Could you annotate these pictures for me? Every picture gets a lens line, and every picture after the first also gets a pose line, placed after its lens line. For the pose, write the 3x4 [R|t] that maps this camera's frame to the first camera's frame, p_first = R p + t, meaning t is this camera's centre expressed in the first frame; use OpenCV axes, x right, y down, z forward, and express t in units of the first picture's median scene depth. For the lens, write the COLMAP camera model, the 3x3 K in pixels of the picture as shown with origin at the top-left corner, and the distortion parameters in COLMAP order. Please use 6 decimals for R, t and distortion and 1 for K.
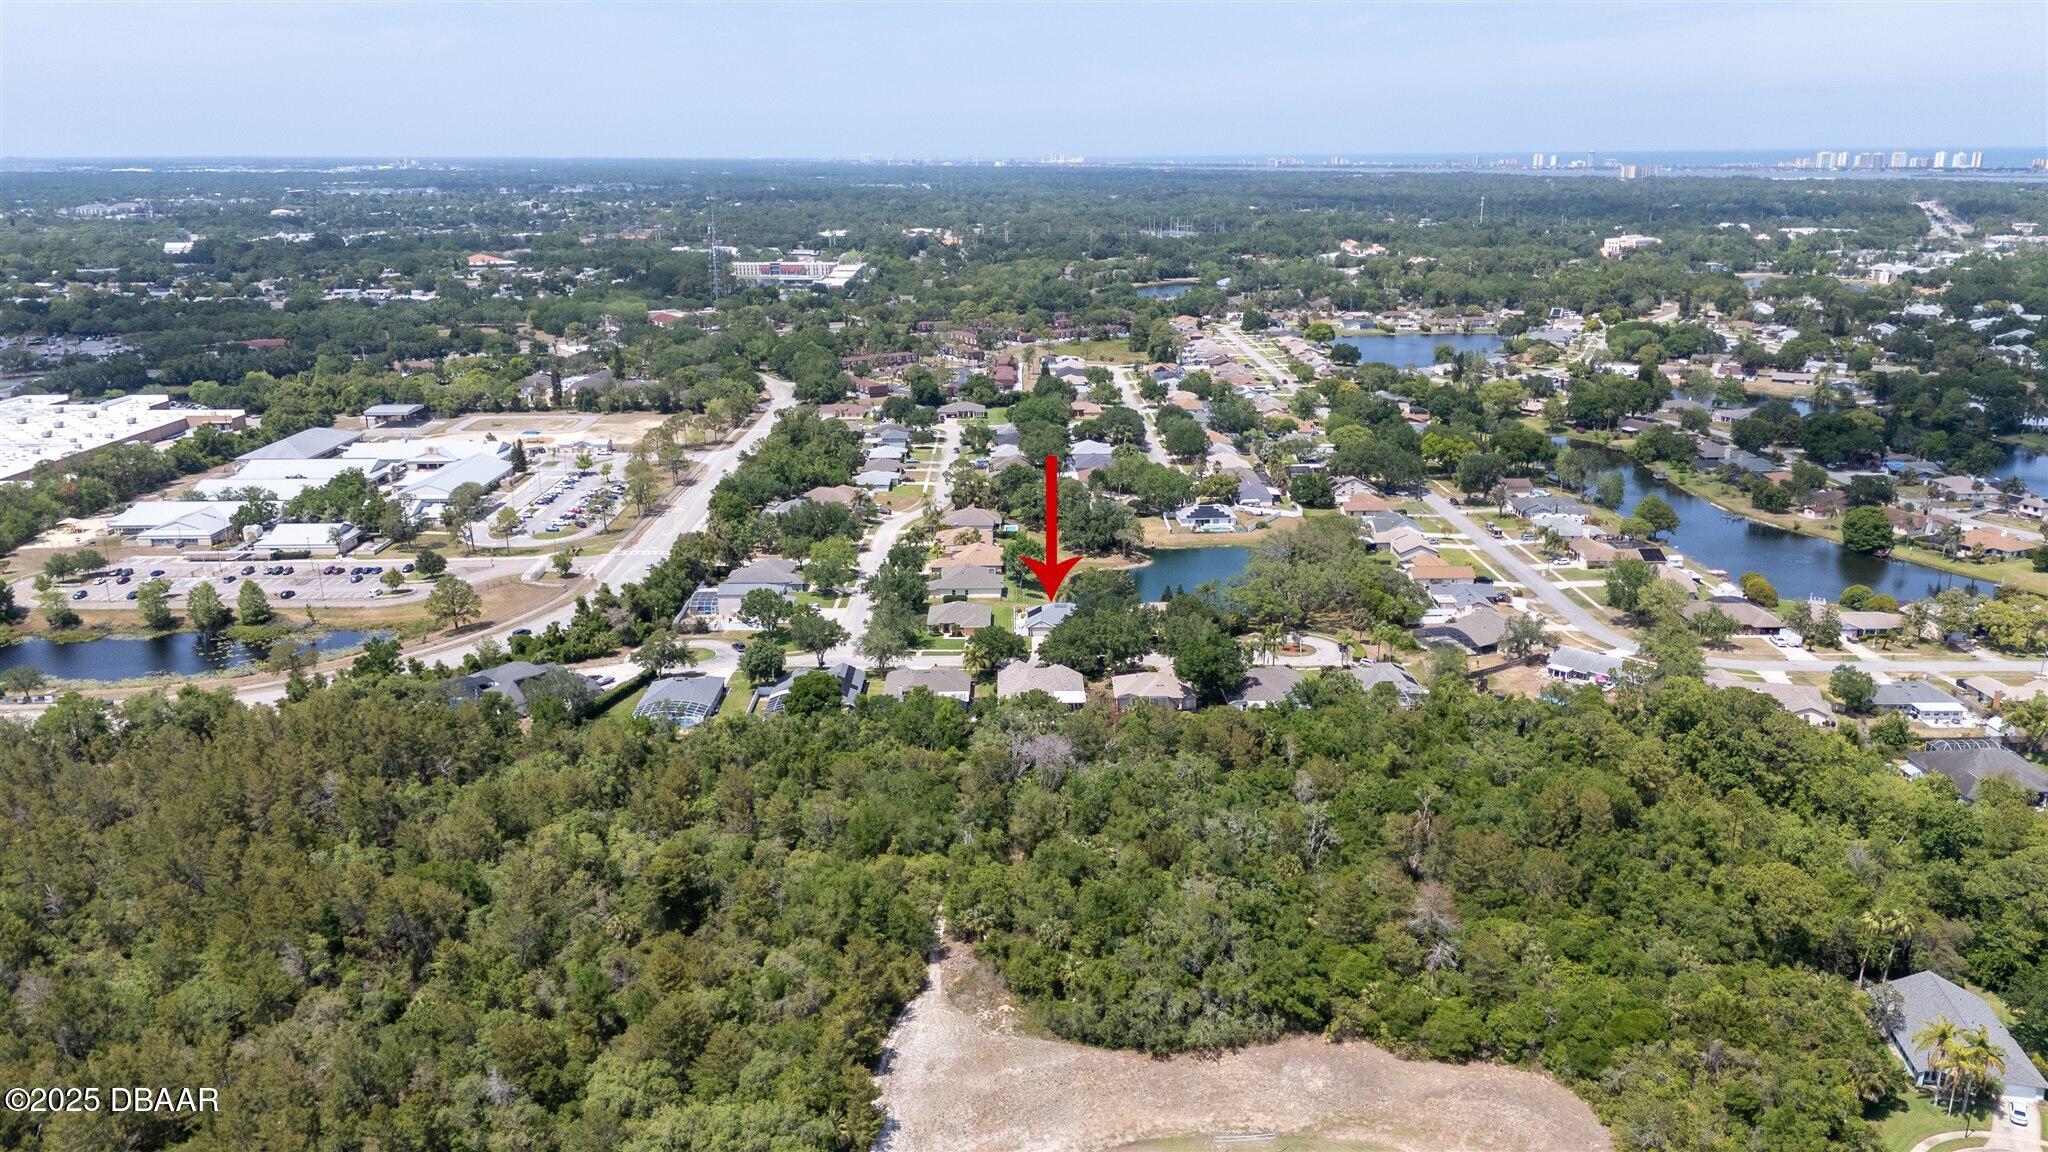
lens RADIAL K [[1504.3, 0, 1027.5], [0, 1504.3, 577.2], [0, 0, 1]] dist [0.077855, -0.086153]
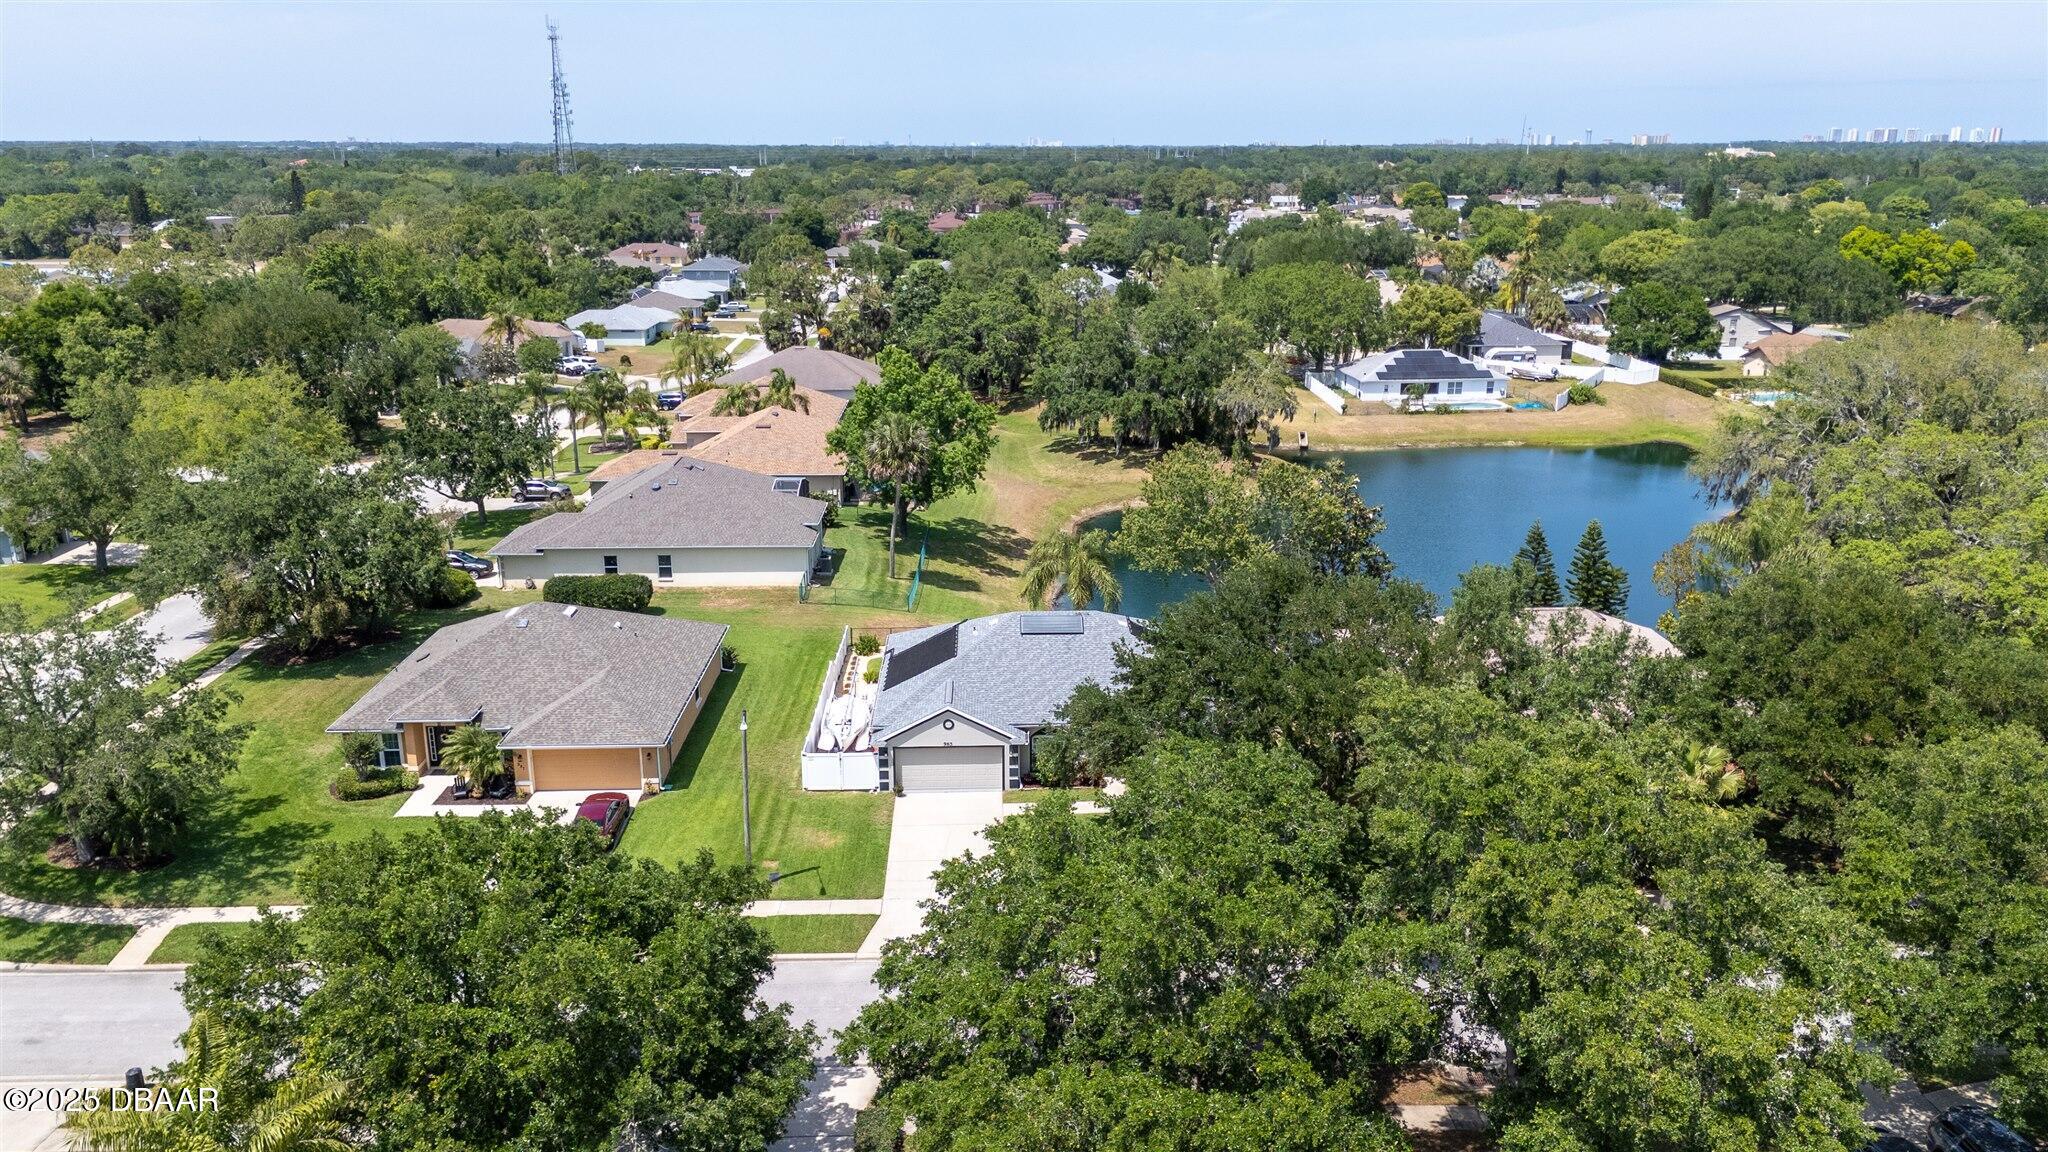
lens RADIAL K [[1504.3, 0, 1027.5], [0, 1504.3, 577.2], [0, 0, 1]] dist [0.077855, -0.086153]
pose [[0.999889, 0.001103, 0.014852, 0.013200], [-0.001168, 0.999990, 0.004379, 0.009606], [-0.014847, -0.004396, 0.999880, 0.669622]]
